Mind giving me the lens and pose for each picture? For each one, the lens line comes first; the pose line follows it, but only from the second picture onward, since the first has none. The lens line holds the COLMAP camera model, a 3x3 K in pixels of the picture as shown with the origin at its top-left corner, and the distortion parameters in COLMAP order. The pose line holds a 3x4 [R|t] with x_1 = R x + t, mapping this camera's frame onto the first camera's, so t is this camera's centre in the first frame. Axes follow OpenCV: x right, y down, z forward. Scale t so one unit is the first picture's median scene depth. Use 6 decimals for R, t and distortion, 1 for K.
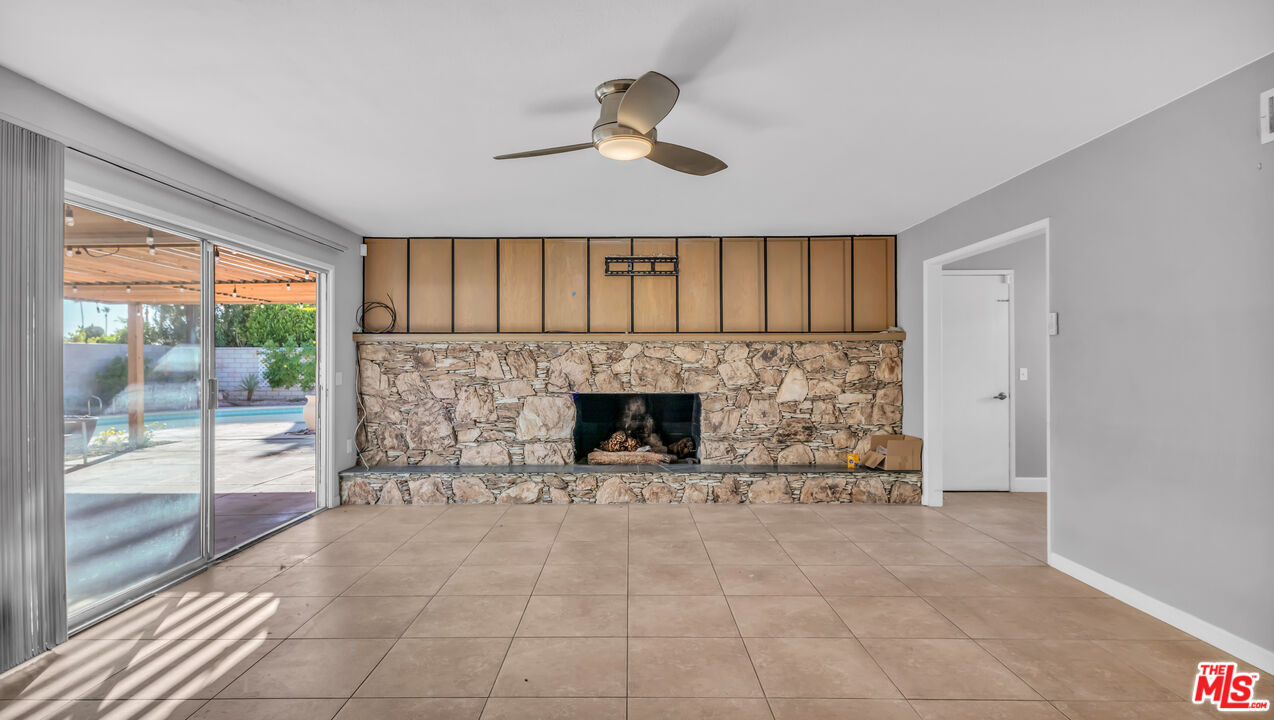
lens RADIAL K [[630.6, 0, 630.5], [0, 630.6, 356.5], [0, 0, 1]] dist [-0.000378, -0.000010]
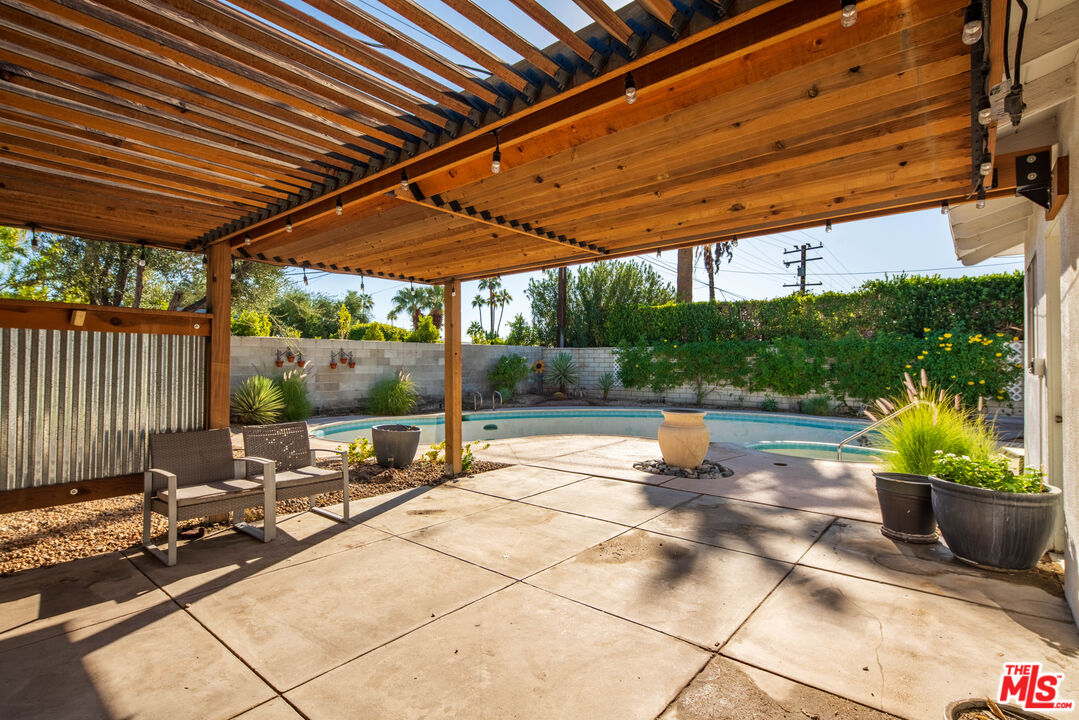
lens RADIAL K [[534.6, 0, 539.5], [0, 534.6, 360.0], [0, 0, 1]] dist [0.017410, -0.000185]
pose [[0.771594, 0.000579, -0.636116, -0.139095], [0.001087, 0.999997, 0.002229, 0.004451], [0.636115, -0.002411, 0.771591, 0.267745]]
